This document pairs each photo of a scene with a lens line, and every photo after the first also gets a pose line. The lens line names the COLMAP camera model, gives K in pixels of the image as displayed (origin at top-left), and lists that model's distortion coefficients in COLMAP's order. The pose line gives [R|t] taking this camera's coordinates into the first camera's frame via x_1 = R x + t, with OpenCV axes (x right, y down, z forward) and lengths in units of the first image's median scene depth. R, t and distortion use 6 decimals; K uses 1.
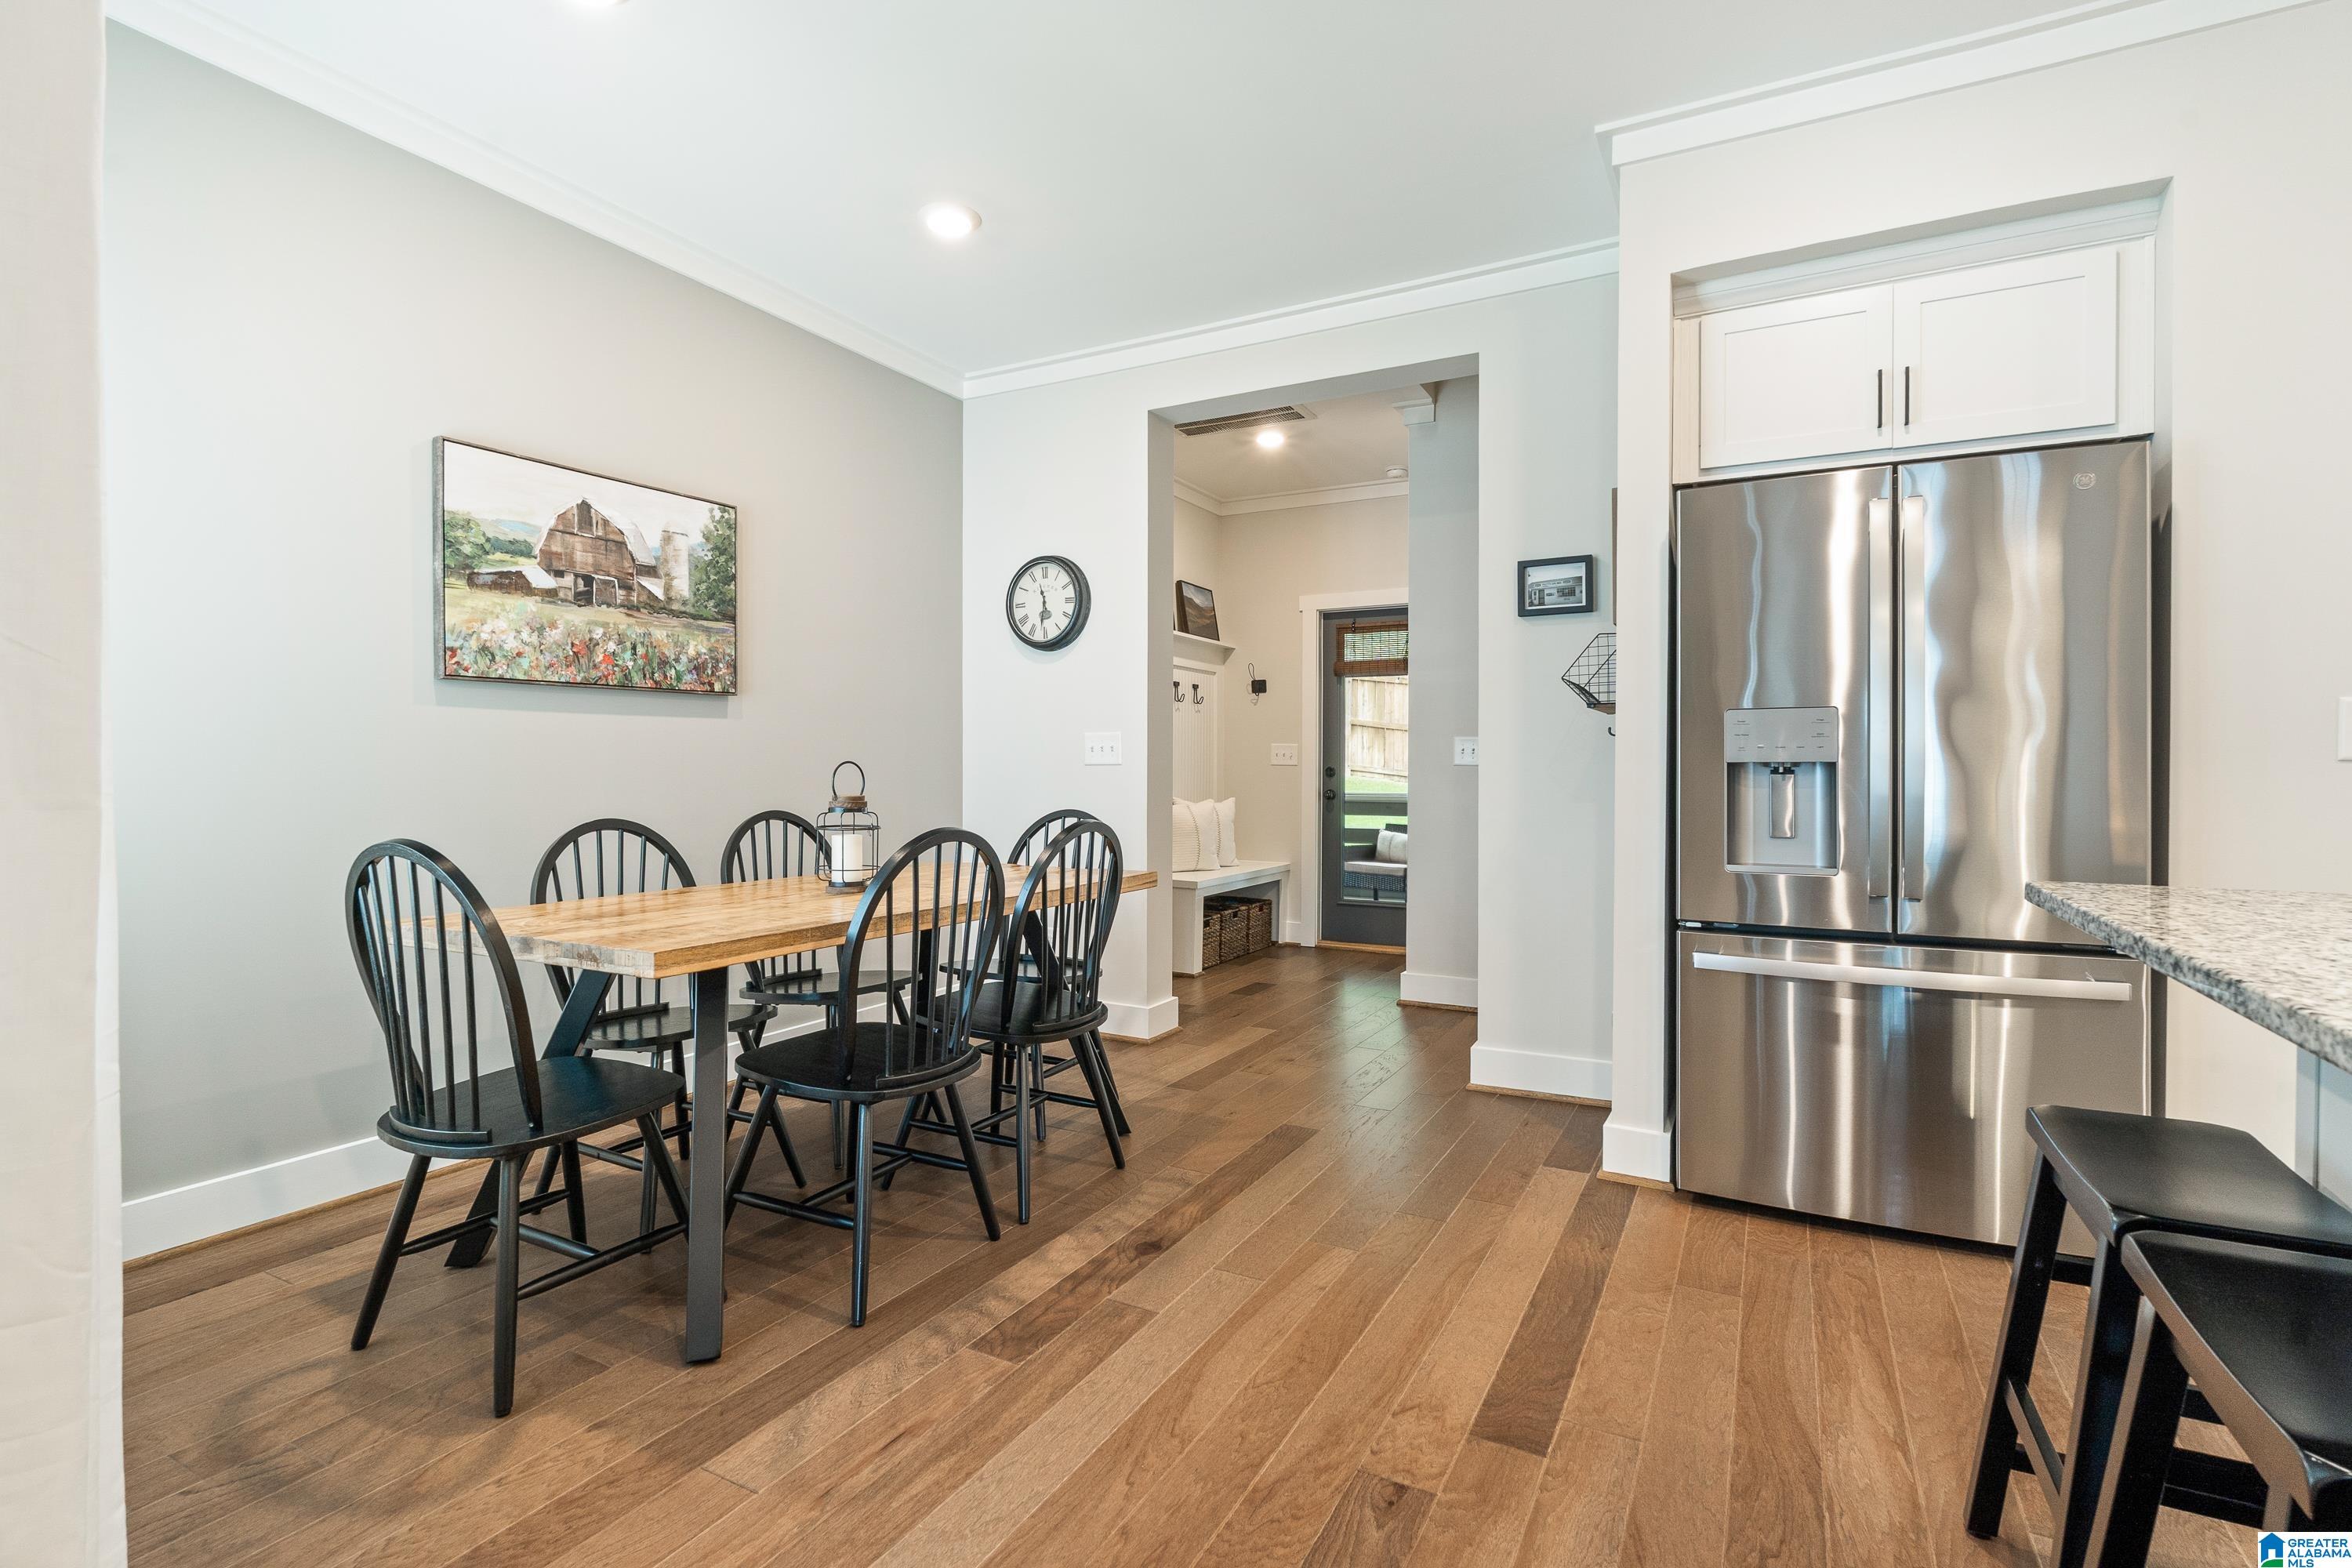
lens RADIAL K [[1123.5, 0, 1176.0], [0, 1123.5, 784.0], [0, 0, 1]] dist [0.000055, -0.000011]
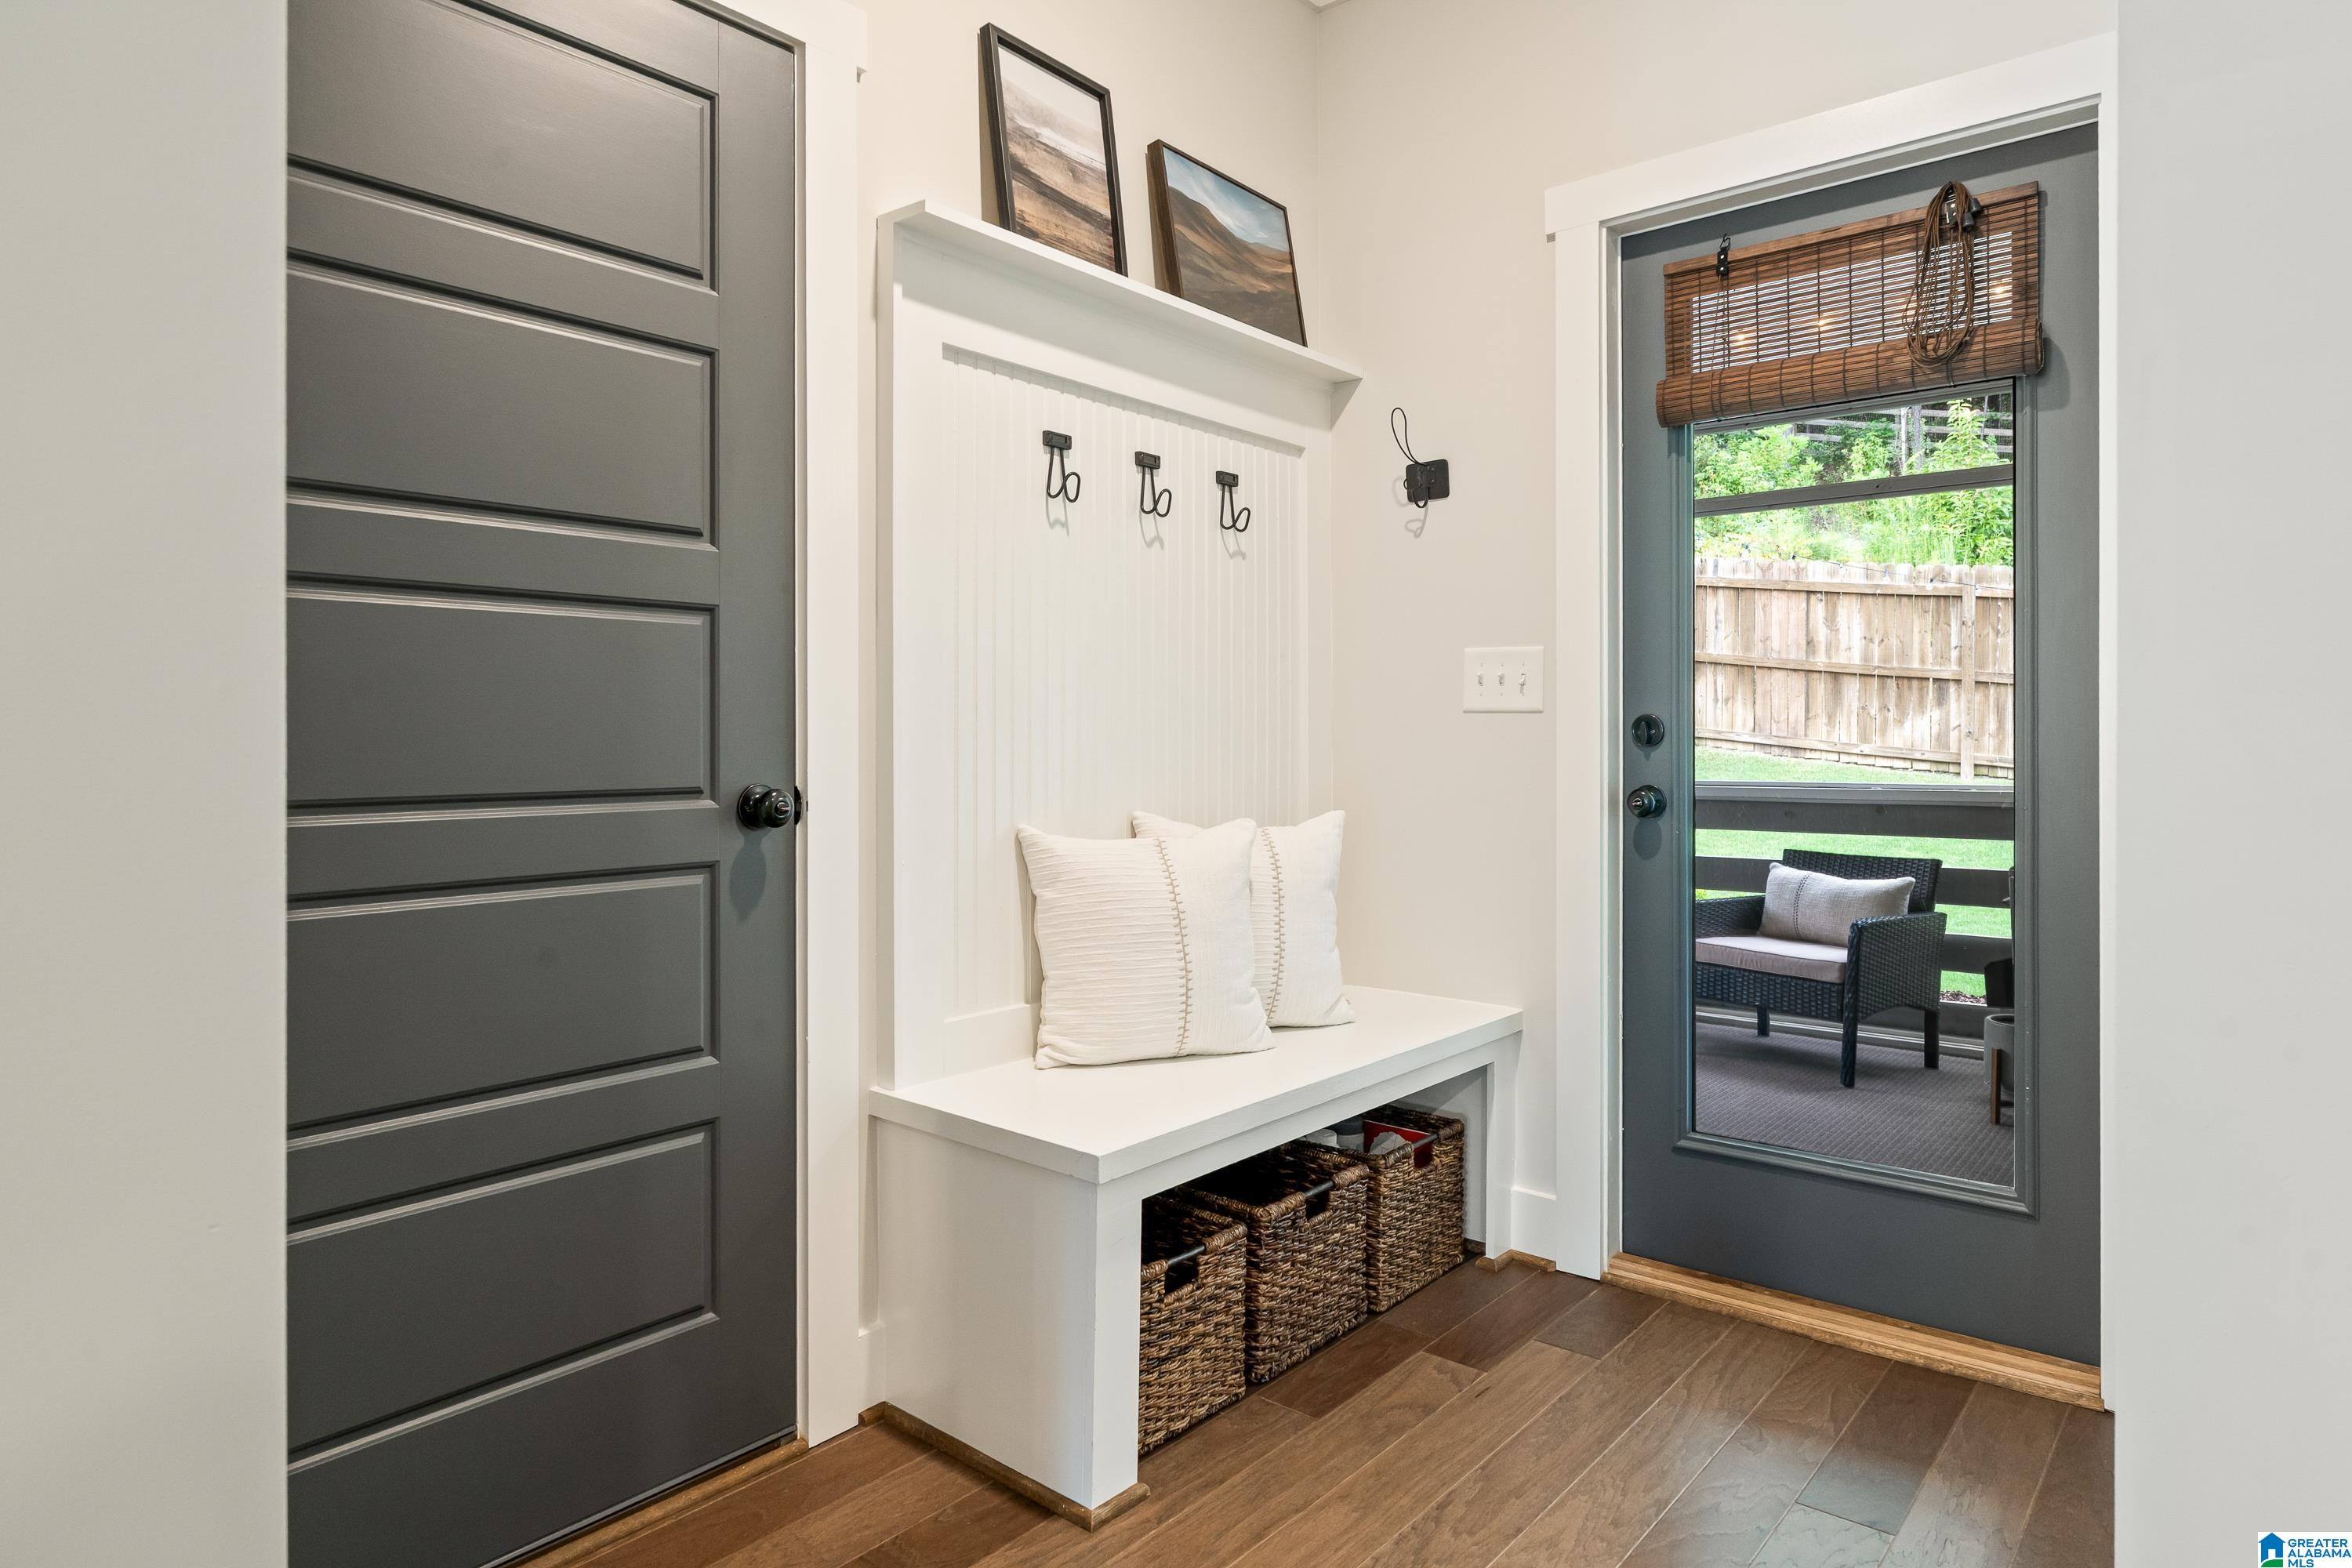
lens RADIAL K [[1387.2, 0, 1175.3], [0, 1387.2, 732.7], [0, 0, 1]] dist [-0.000733, -0.000093]
pose [[0.979909, -0.006371, -0.199344, 0.084877], [0.002455, 0.999799, -0.019887, -0.002473], [0.199431, 0.018998, 0.979728, 0.592785]]
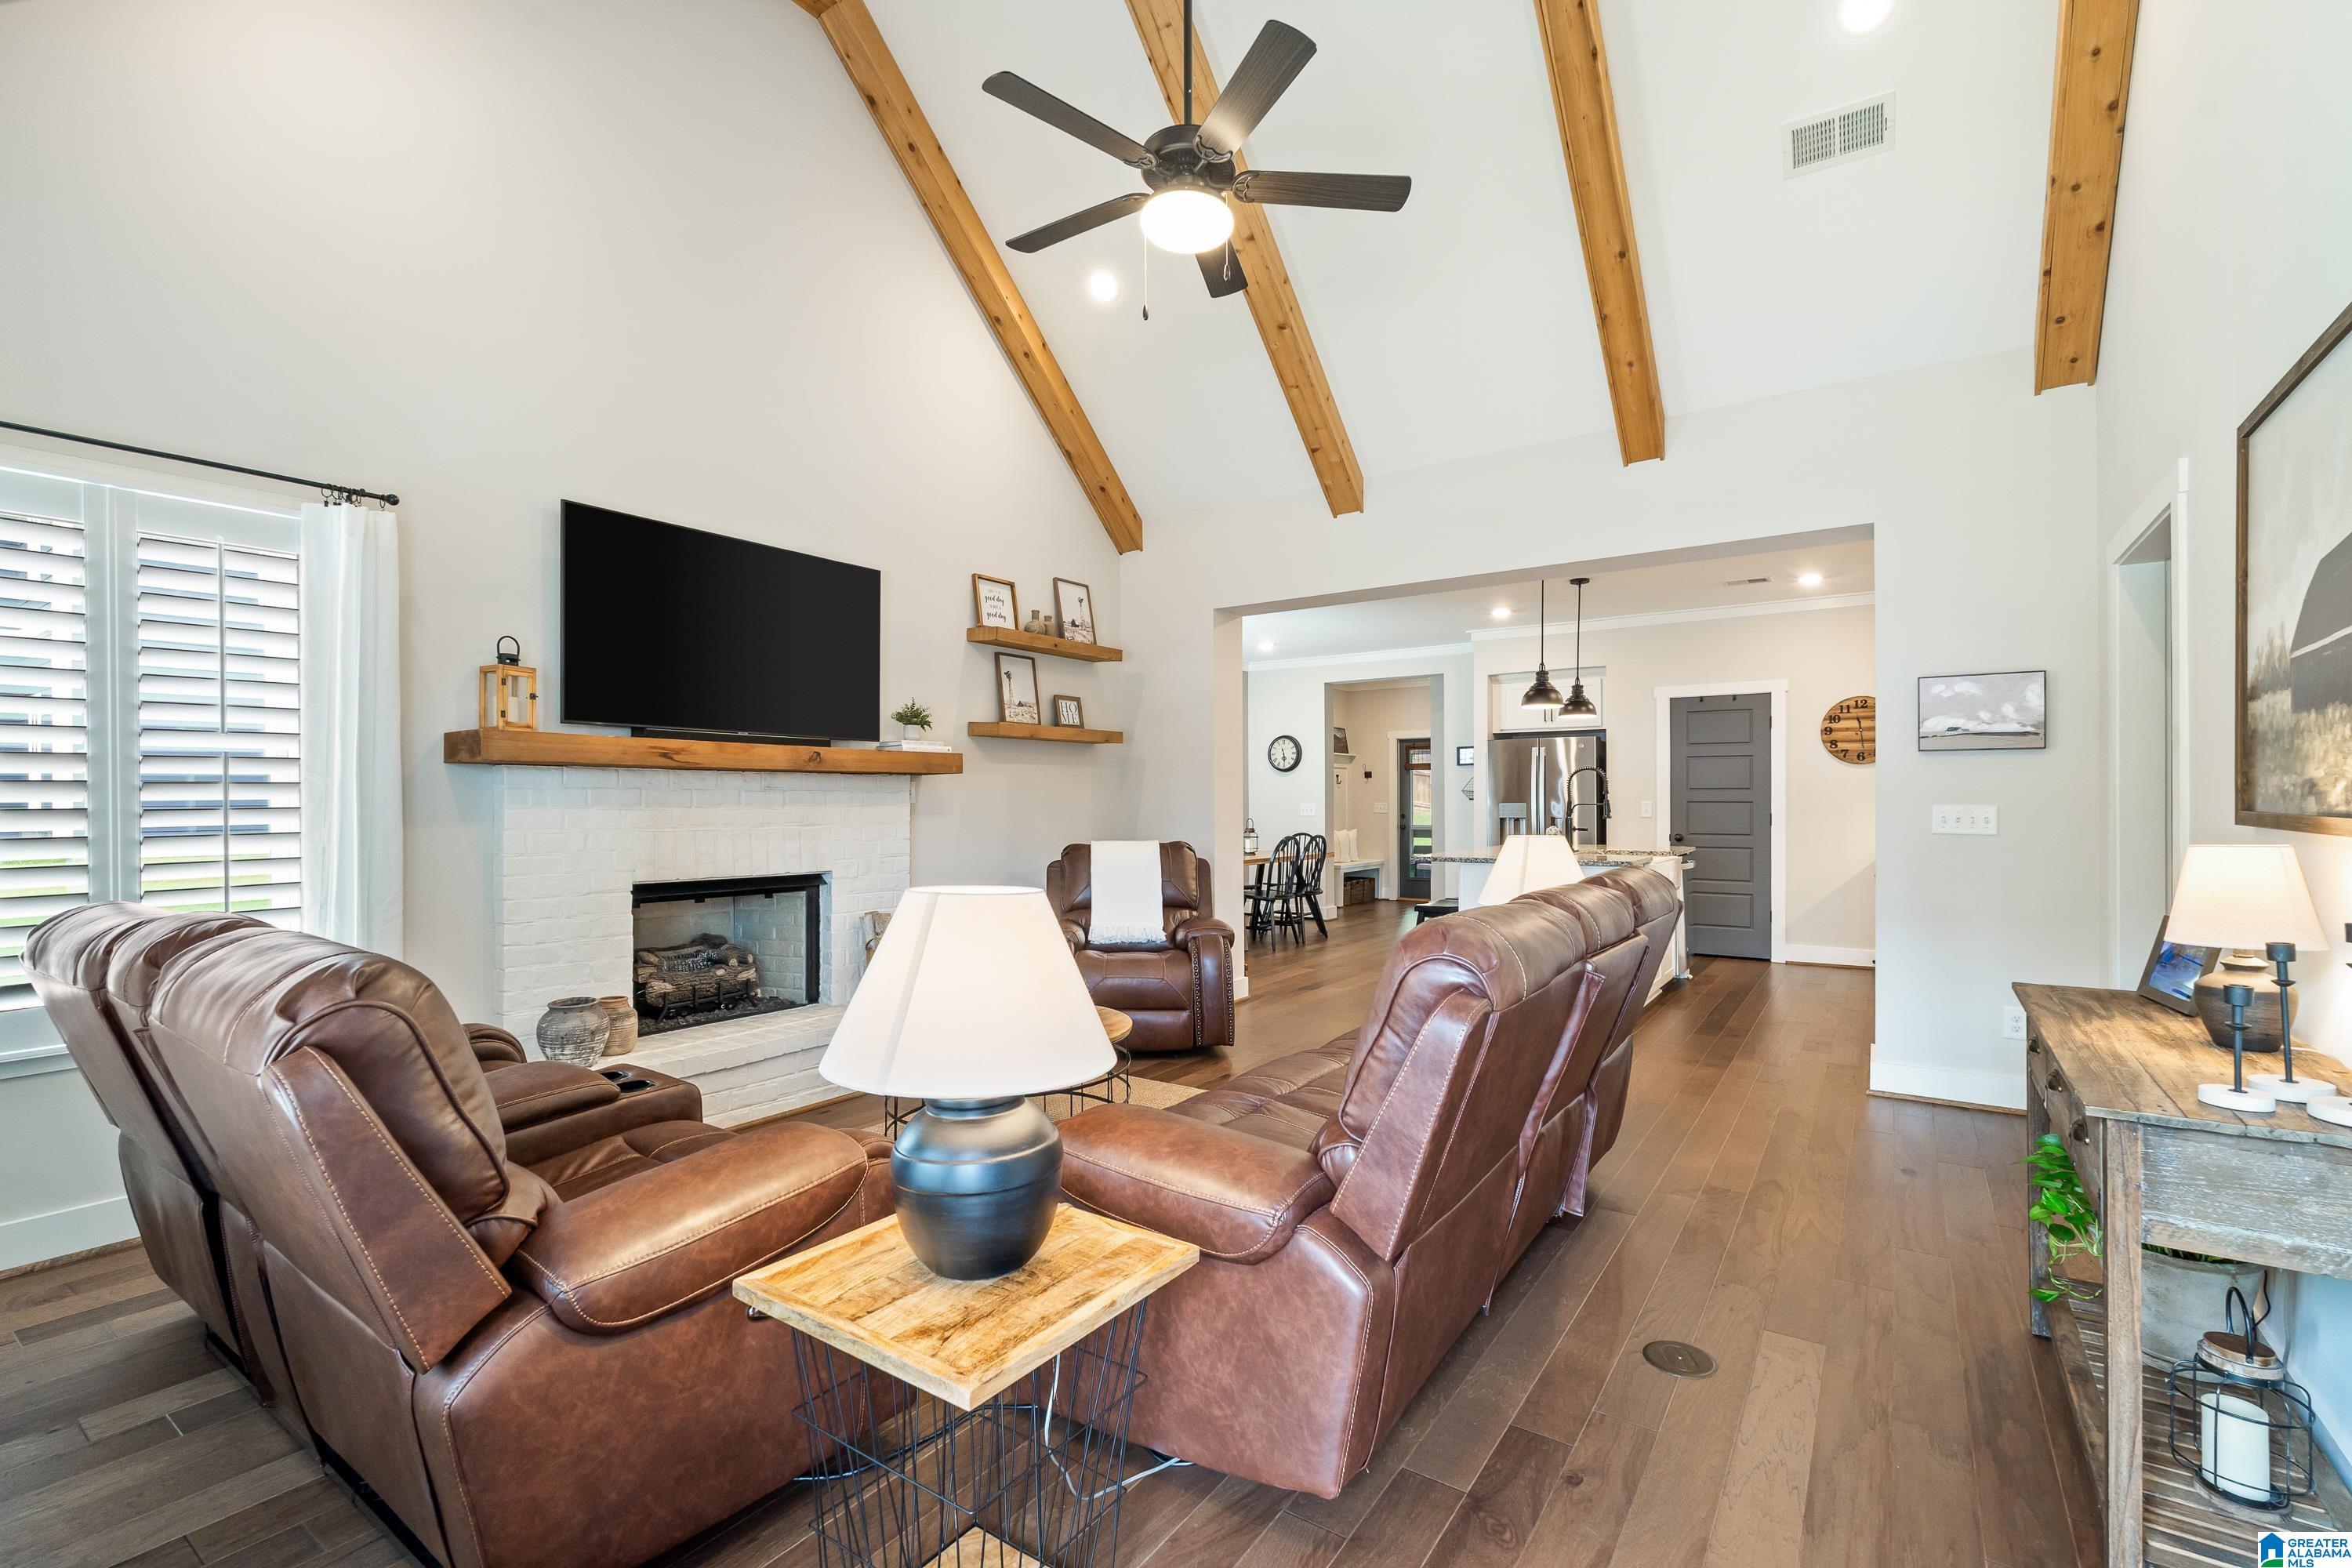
lens RADIAL K [[1025.6, 0, 1177.5], [0, 1025.6, 806.7], [0, 0, 1]] dist [-0.000888, -0.000060]
pose [[0.993357, -0.002228, -0.115053, -0.059635], [0.000911, 0.999933, -0.011498, -0.007874], [0.115071, 0.011317, 0.993293, -0.935775]]
